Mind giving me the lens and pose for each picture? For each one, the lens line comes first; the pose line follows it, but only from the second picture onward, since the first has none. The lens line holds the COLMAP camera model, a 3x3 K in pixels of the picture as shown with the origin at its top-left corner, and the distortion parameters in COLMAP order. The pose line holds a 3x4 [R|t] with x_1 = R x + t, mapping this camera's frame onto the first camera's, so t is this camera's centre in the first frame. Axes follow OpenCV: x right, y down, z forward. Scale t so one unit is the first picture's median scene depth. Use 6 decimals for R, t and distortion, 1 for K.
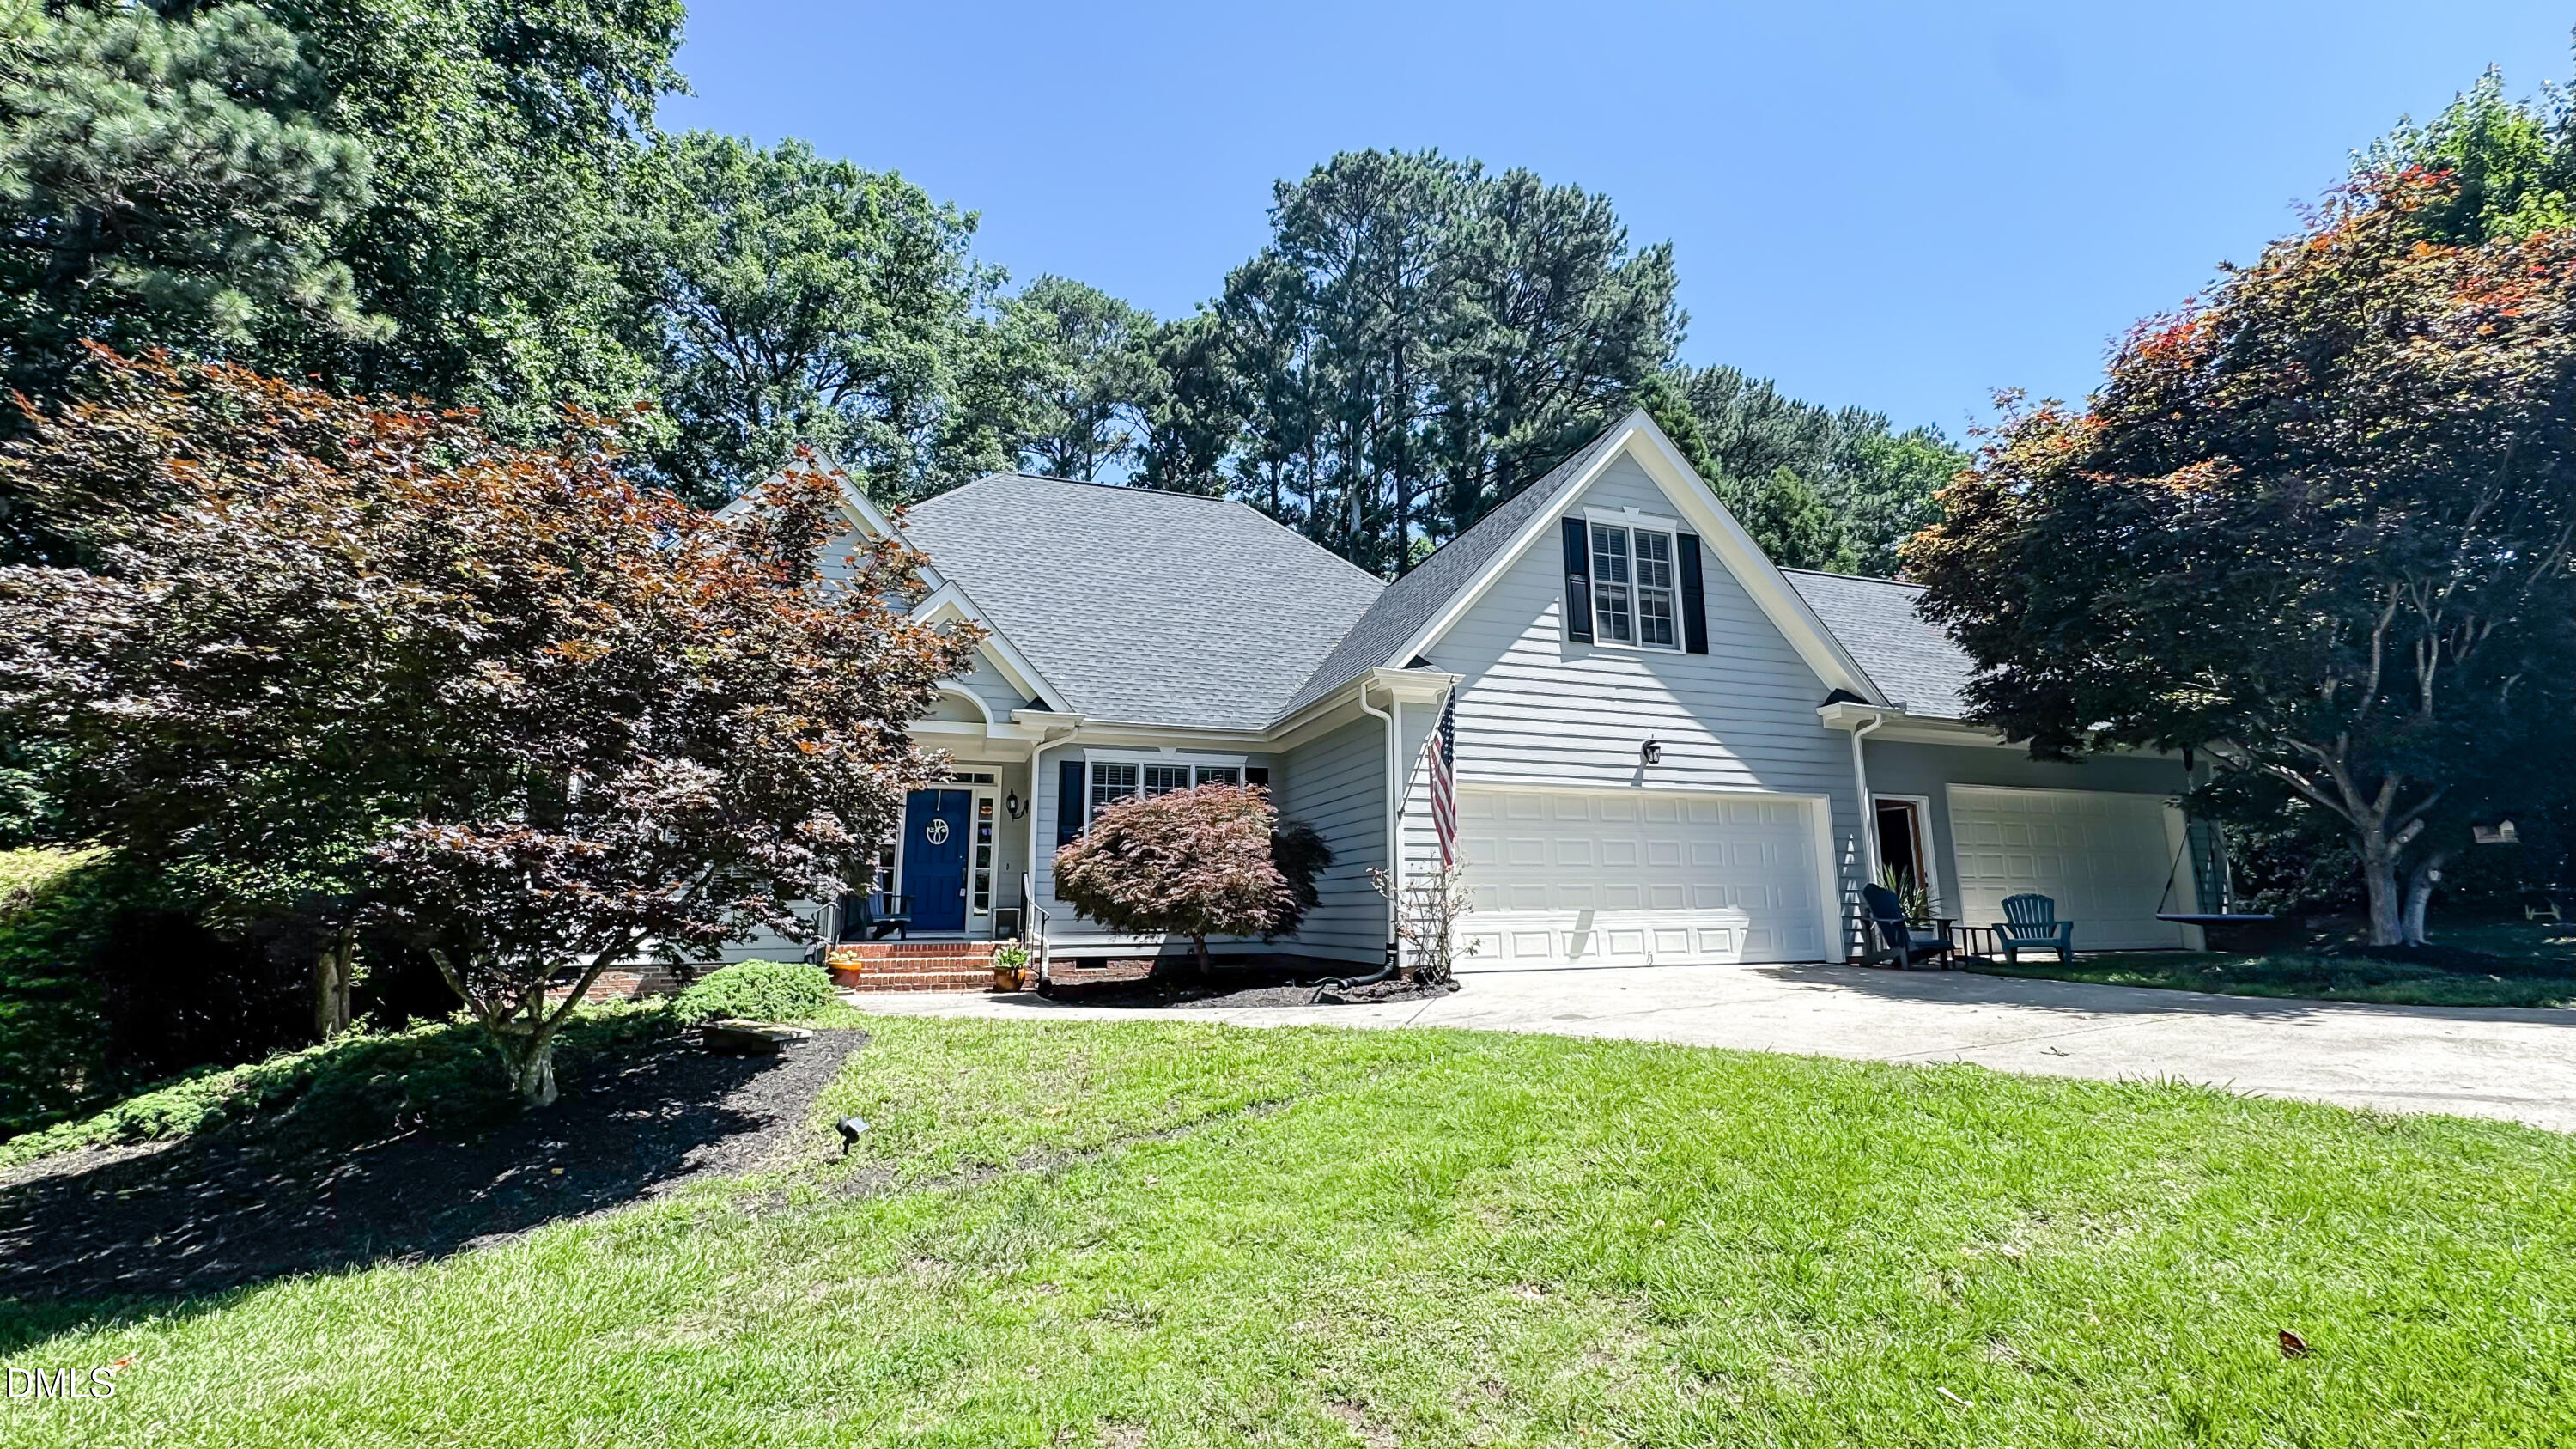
lens RADIAL K [[1037.4, 0, 1283.8], [0, 1037.4, 720.6], [0, 0, 1]] dist [-0.001764, 0.000293]
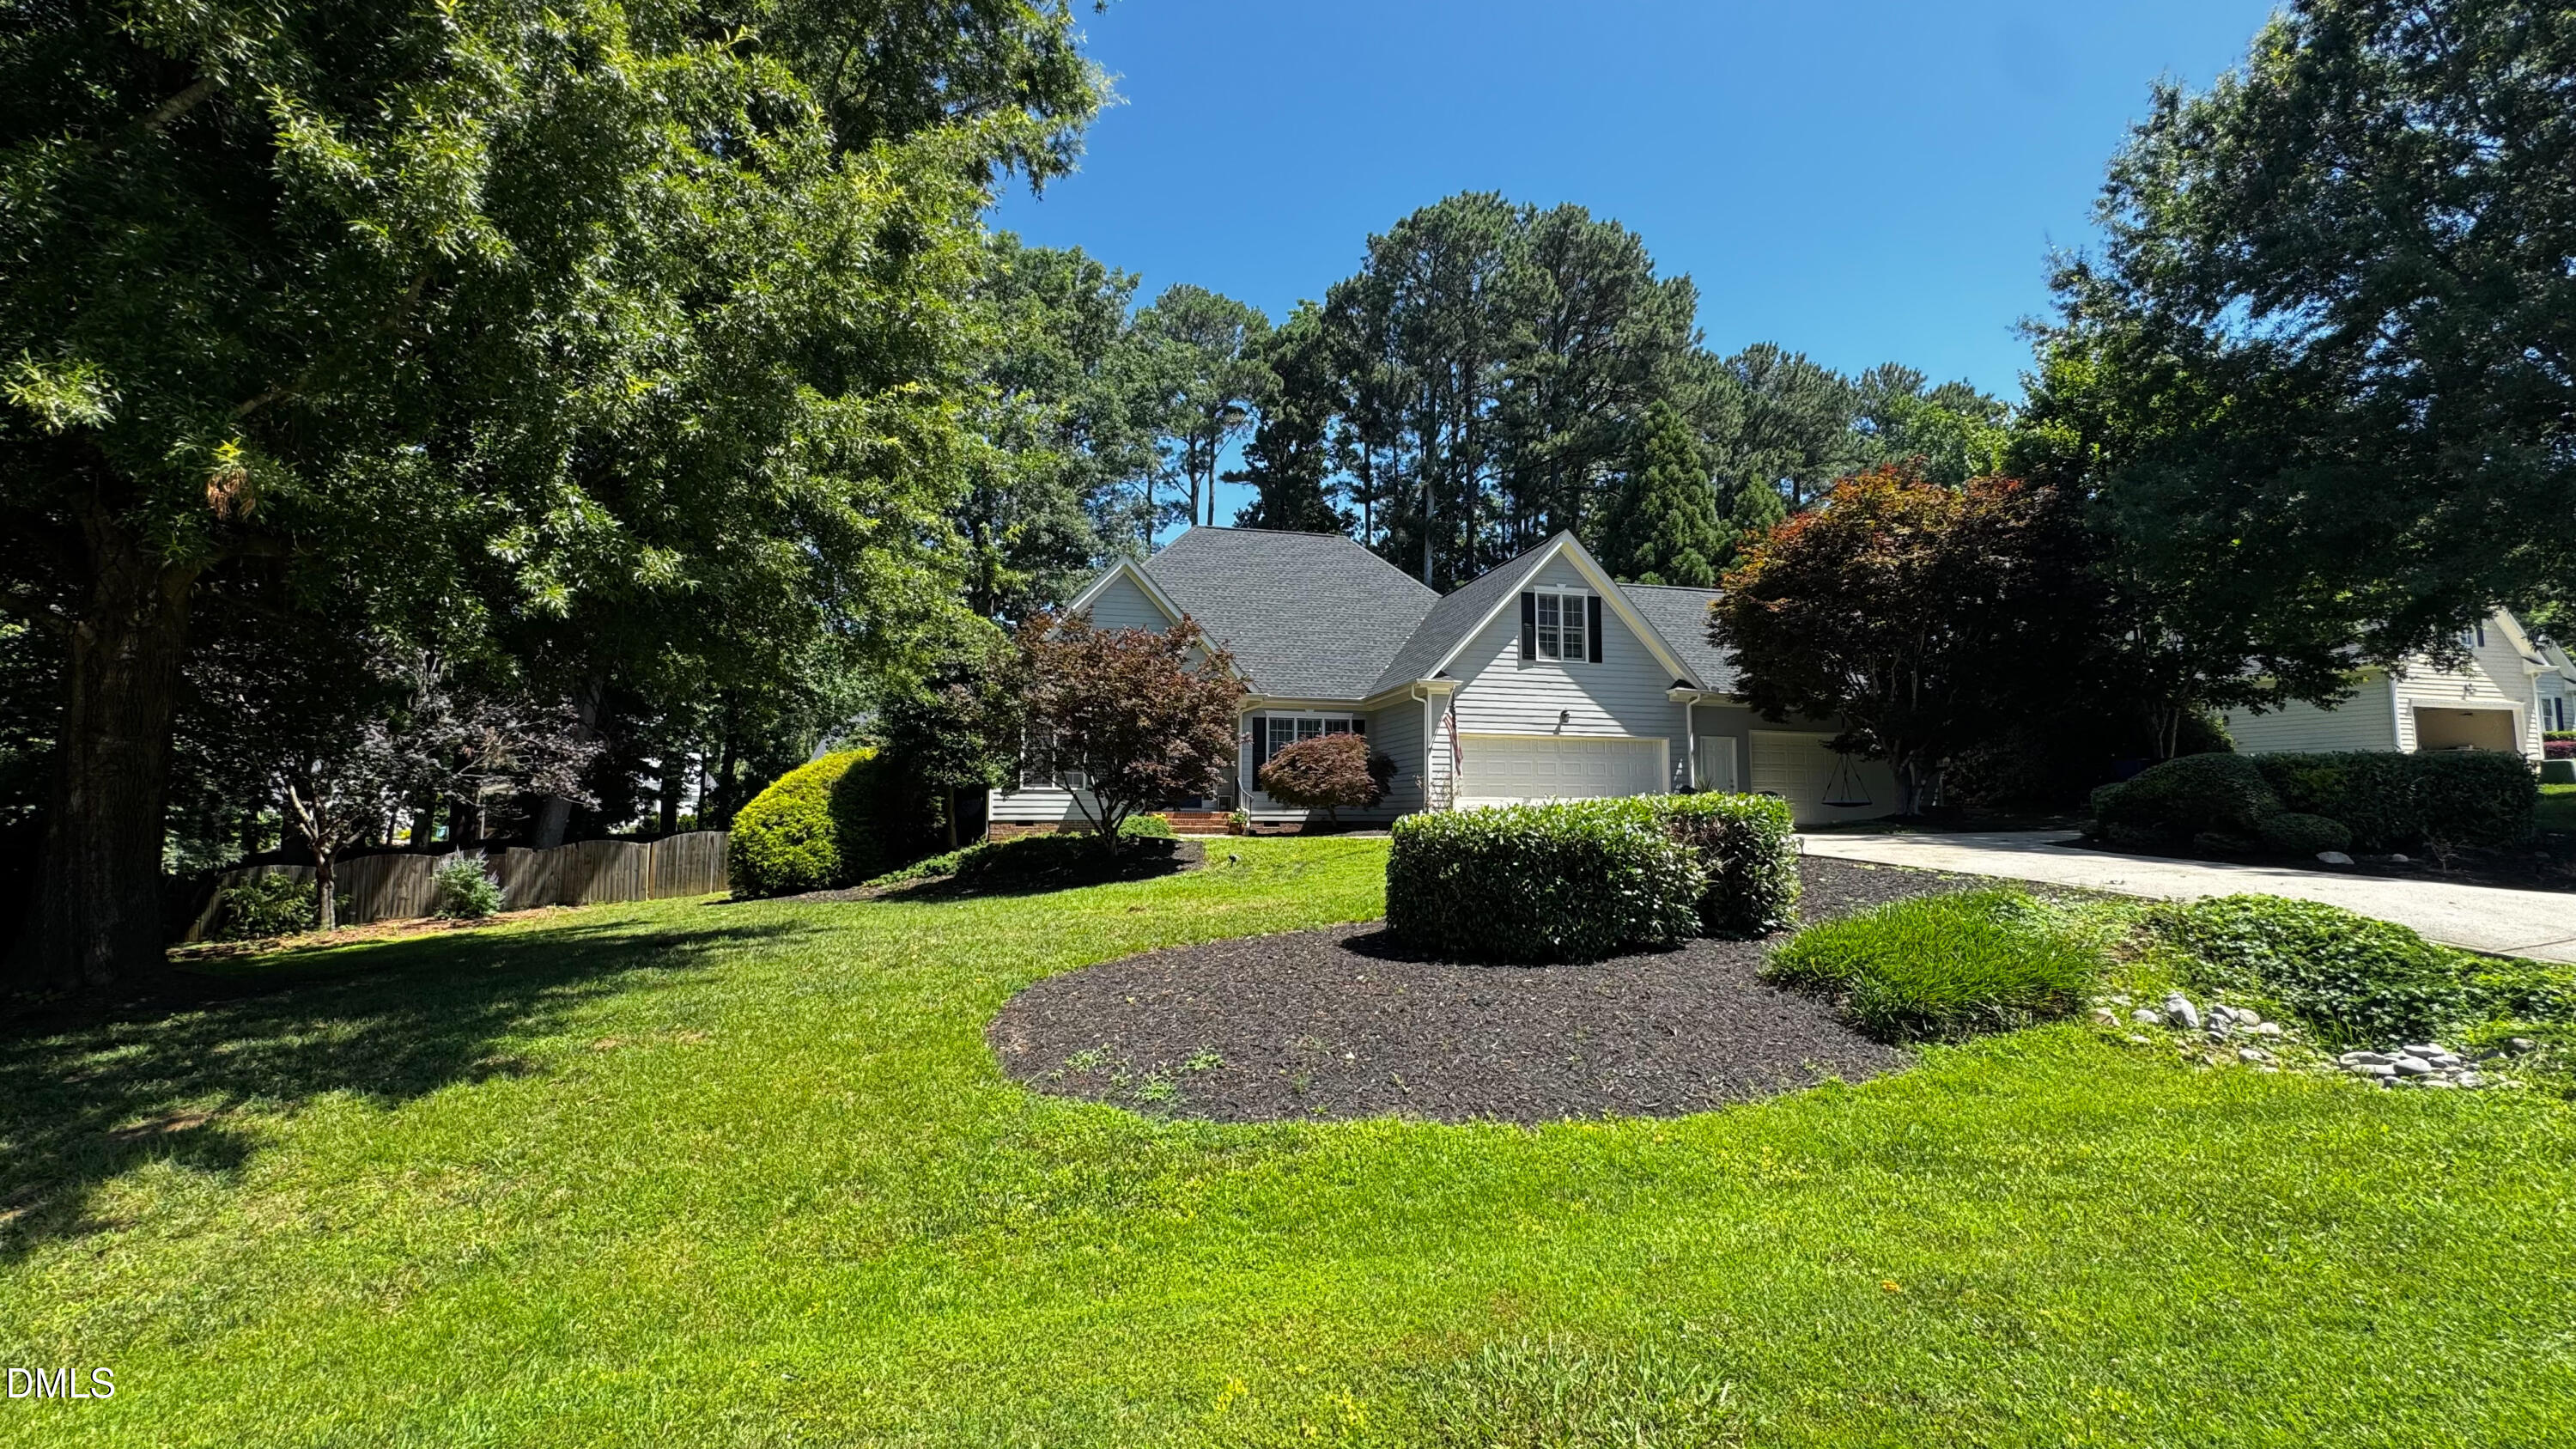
lens RADIAL K [[1037.4, 0, 1283.2], [0, 1037.4, 722.6], [0, 0, 1]] dist [-0.001764, 0.000293]
pose [[0.996174, 0.001698, -0.087381, 0.001195], [0.006329, 0.995785, 0.091496, -0.129722], [0.087168, -0.091699, 0.991964, -0.898794]]
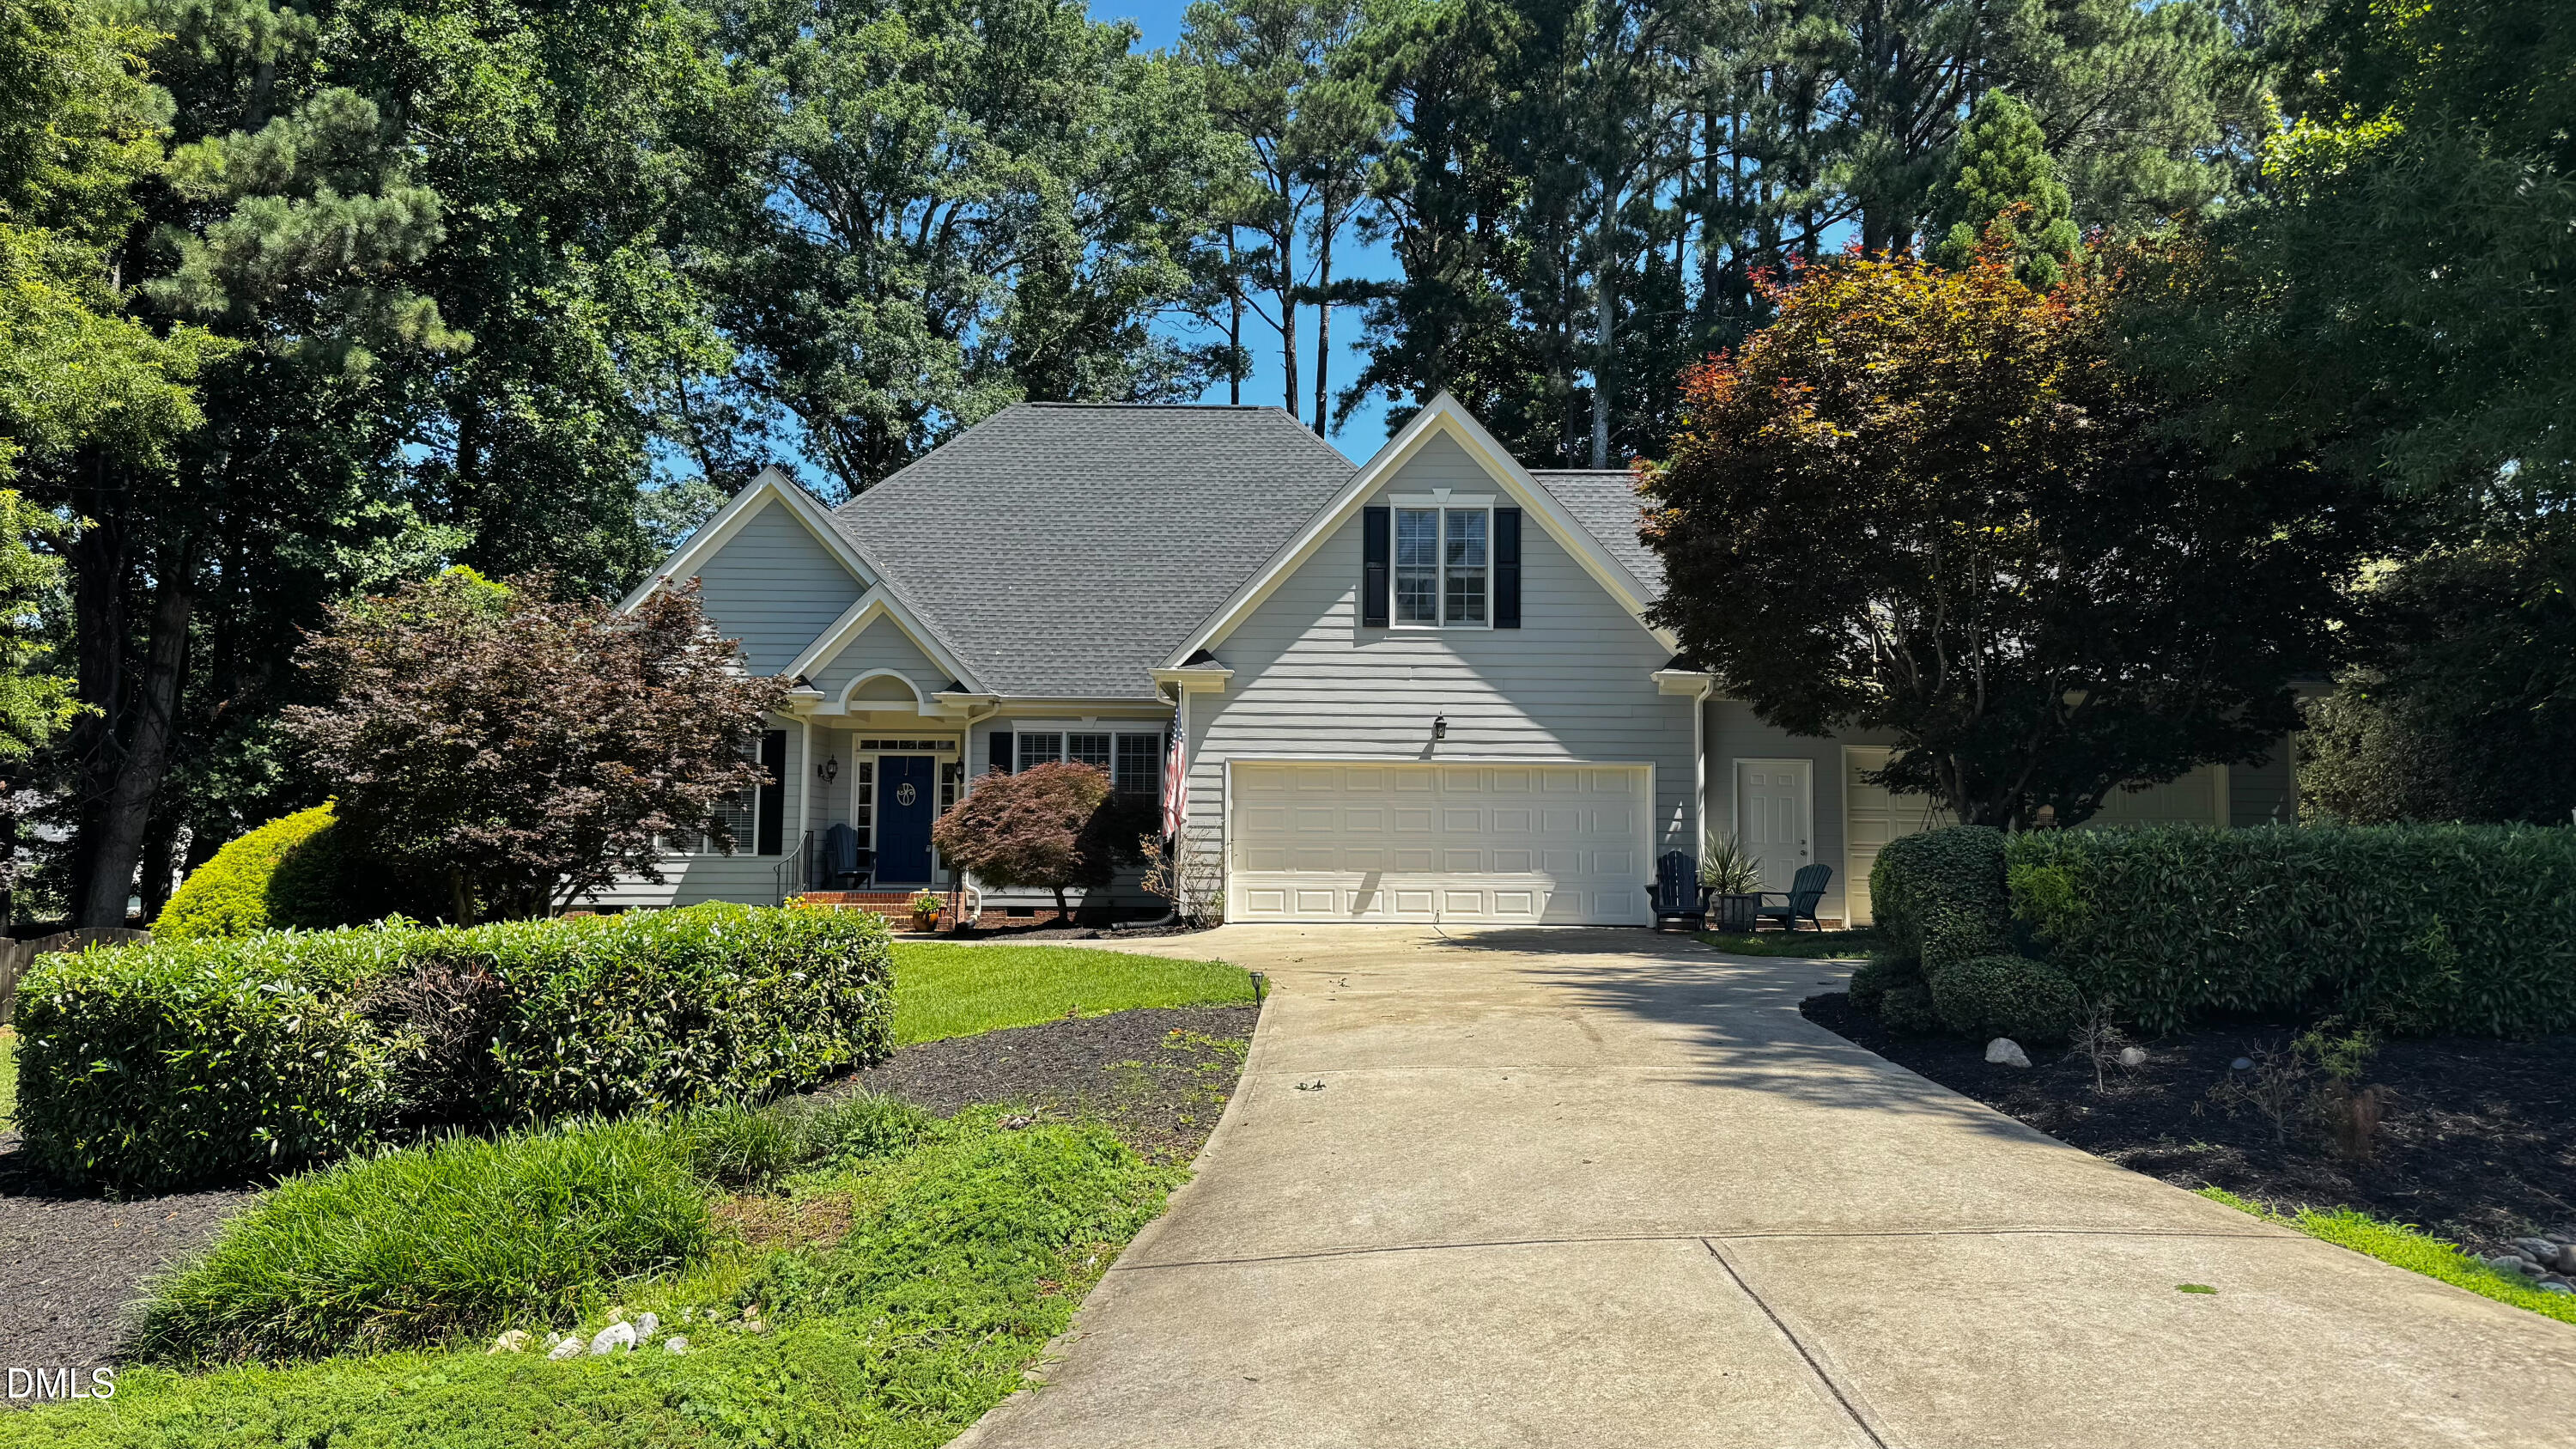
lens RADIAL K [[1827.9, 0, 1309.2], [0, 1827.9, 732.7], [0, 0, 1]] dist [0.033434, -0.035265]
pose [[0.945402, -0.009427, -0.325771, 0.789627], [0.045271, 0.993690, 0.102623, -0.153758], [0.322748, -0.111768, 0.939862, -0.765897]]
